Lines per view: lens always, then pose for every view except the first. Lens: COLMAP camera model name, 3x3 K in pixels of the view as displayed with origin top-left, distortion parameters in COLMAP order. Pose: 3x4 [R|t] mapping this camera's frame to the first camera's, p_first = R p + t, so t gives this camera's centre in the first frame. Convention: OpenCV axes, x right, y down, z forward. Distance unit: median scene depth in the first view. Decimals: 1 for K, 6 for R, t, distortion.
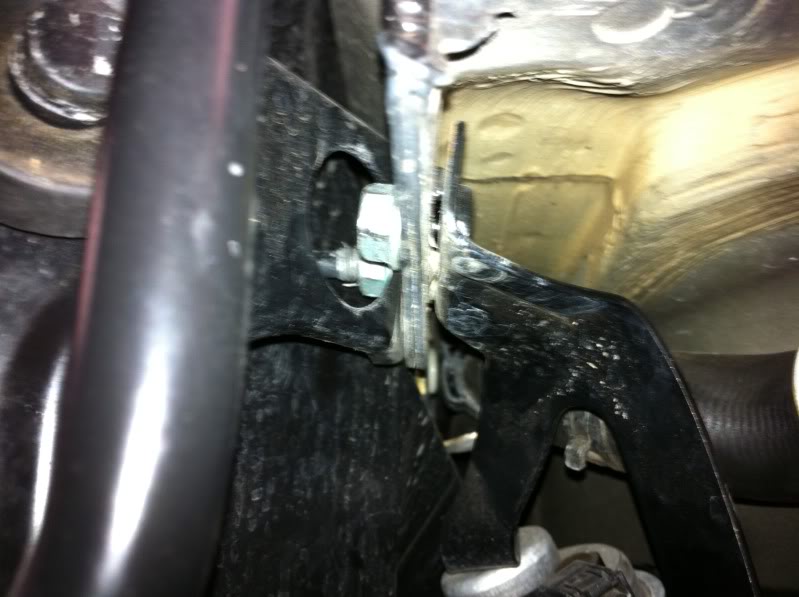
lens RADIAL K [[751.5, 0, 399.5], [0, 751.5, 298.5], [0, 0, 1]] dist [-0.005465, -0.003583]
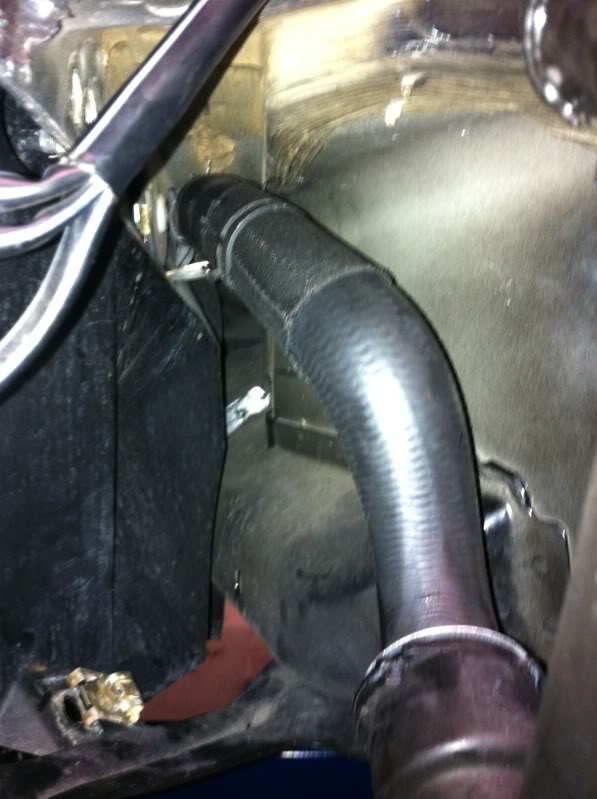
lens RADIAL K [[751.5, 0, 298.5], [0, 751.5, 399.5], [0, 0, 1]] dist [-0.005465, -0.003583]
pose [[0.995590, -0.024211, 0.090630, 0.242755], [-0.009385, 0.935564, 0.353032, -0.090911], [-0.093337, -0.352325, 0.931212, -0.452345]]
